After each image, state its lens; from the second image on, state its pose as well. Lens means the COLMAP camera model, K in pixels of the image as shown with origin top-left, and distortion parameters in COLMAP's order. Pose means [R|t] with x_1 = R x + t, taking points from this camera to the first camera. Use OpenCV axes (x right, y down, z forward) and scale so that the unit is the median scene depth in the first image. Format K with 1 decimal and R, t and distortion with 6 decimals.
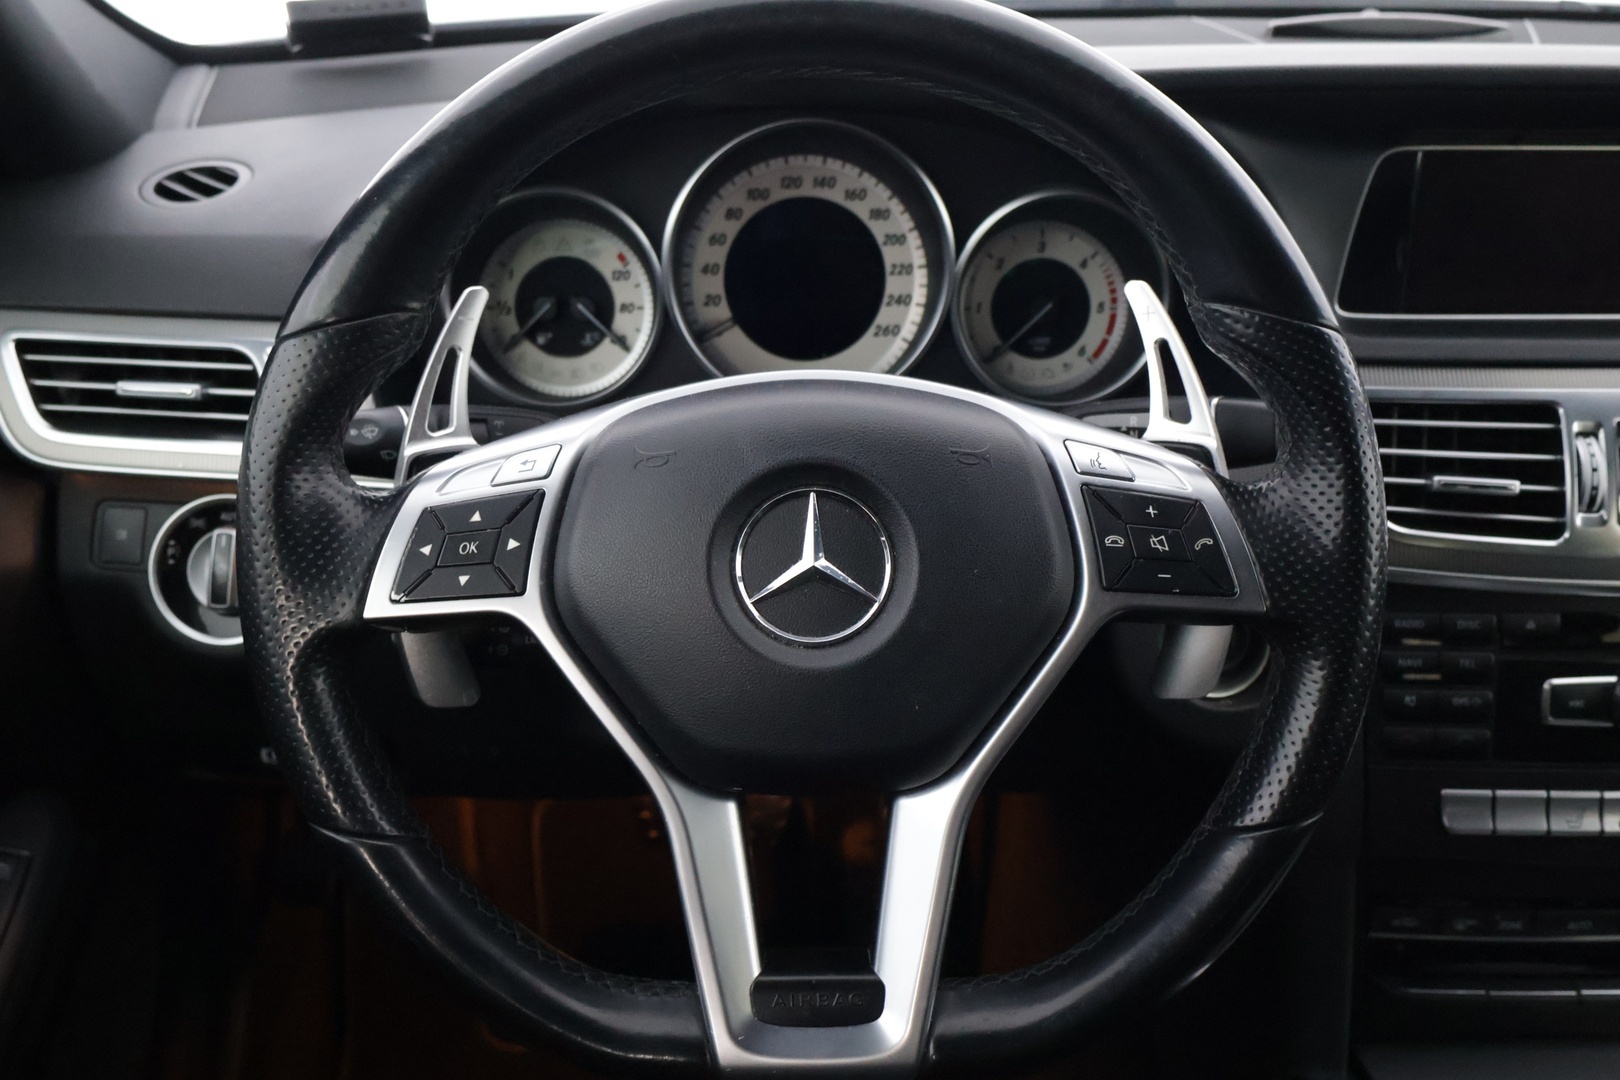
lens RADIAL K [[1558.0, 0, 807.0], [0, 1558.0, 536.1], [0, 0, 1]] dist [0.000478, 0.000000]
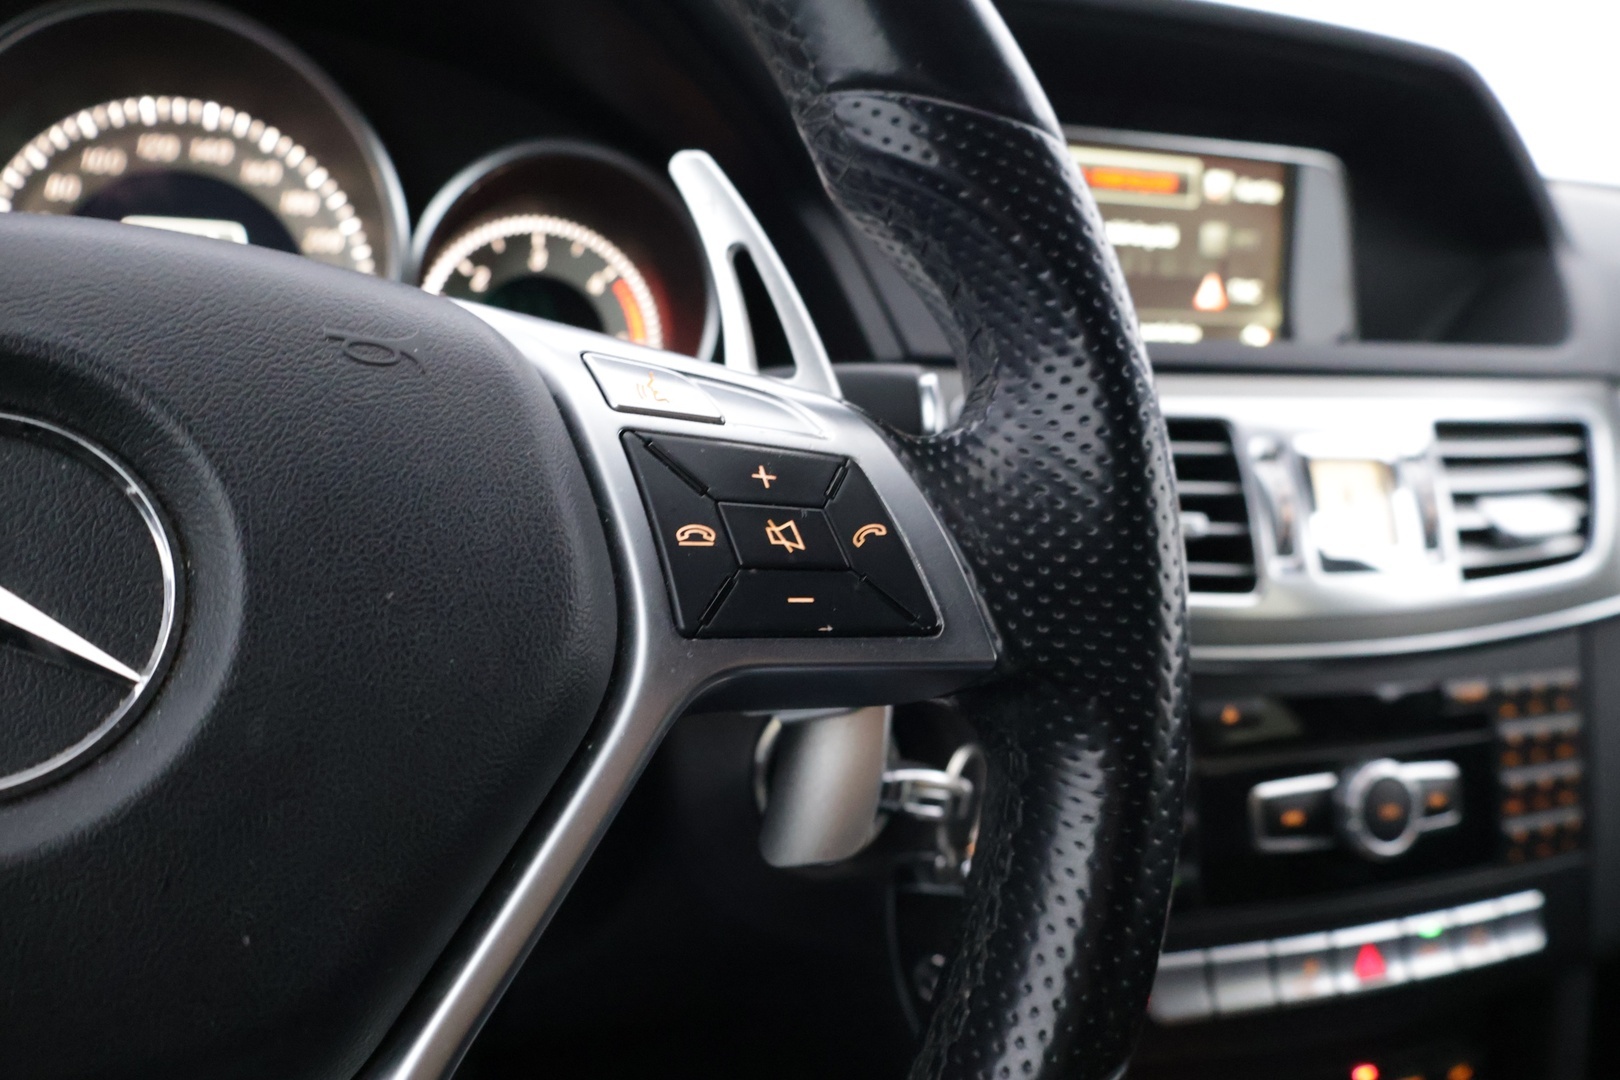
lens RADIAL K [[1338.0, 0, 818.3], [0, 1338.0, 543.1], [0, 0, 1]] dist [-0.011327, 0.007169]
pose [[0.942433, -0.024543, 0.333493, 0.094286], [0.076319, 0.986768, -0.143055, 0.067775], [-0.325569, 0.160271, 0.931836, 0.599693]]
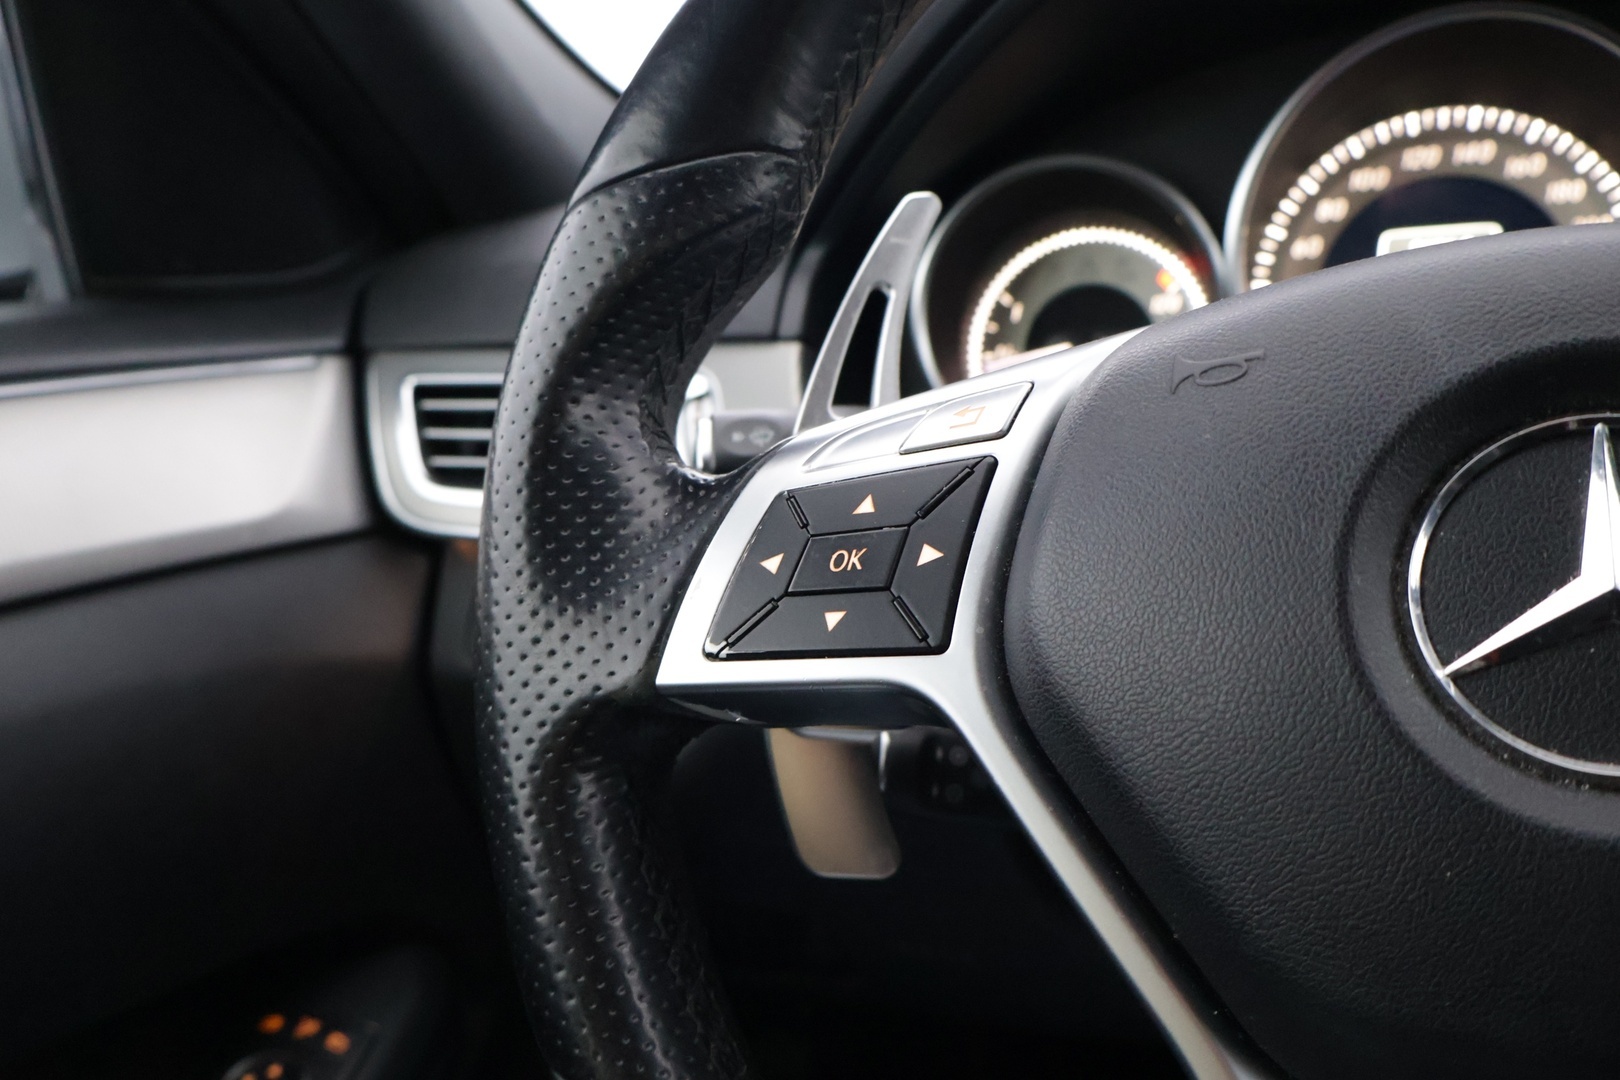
lens RADIAL K [[1338.0, 0, 808.0], [0, 1338.0, 541.0], [0, 0, 1]] dist [-0.011327, 0.007169]
pose [[0.926183, -0.006354, -0.377021, -0.058549], [-0.055608, 0.986624, -0.153235, 0.070739], [0.372952, 0.162889, 0.913441, 0.577549]]
